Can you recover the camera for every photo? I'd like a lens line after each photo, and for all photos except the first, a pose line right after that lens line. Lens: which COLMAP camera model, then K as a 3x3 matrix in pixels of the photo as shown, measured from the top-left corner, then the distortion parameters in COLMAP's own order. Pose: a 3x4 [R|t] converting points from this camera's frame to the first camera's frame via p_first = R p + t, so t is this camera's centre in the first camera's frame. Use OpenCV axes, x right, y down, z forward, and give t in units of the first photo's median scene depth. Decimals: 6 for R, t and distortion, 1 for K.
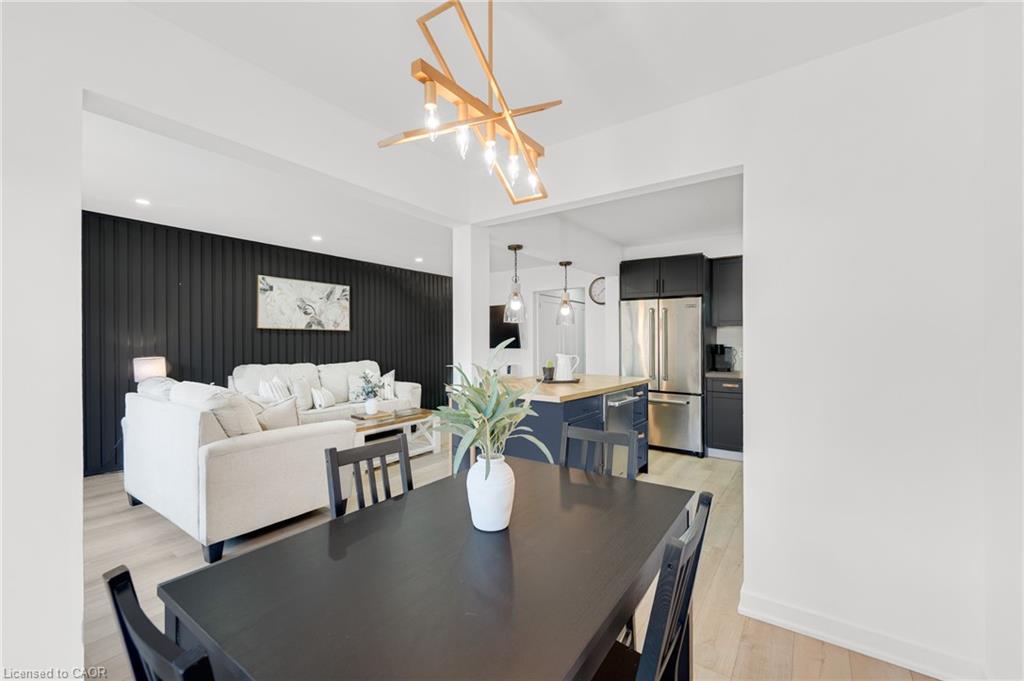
lens RADIAL K [[423.3, 0, 517.6], [0, 423.3, 341.1], [0, 0, 1]] dist [0.002160, -0.000631]
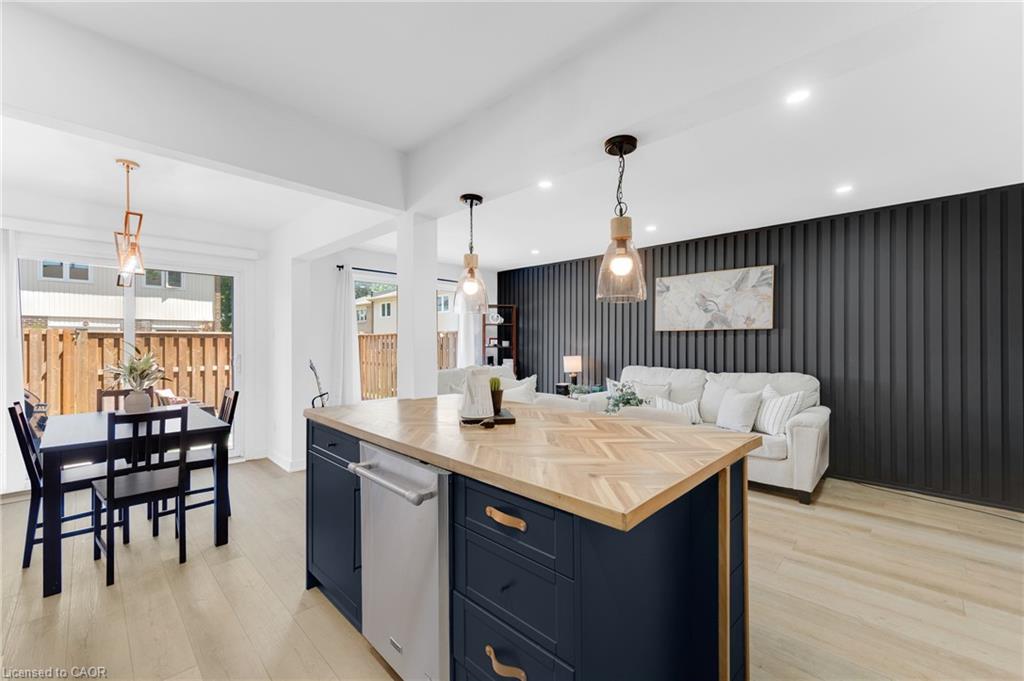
lens RADIAL K [[423.3, 0, 509.0], [0, 423.3, 344.0], [0, 0, 1]] dist [0.002160, -0.000631]
pose [[-0.162631, -0.005860, -0.986670, 0.397348], [-0.003043, 0.999981, -0.005437, 0.006378], [0.986682, 0.002118, -0.162645, 0.747678]]
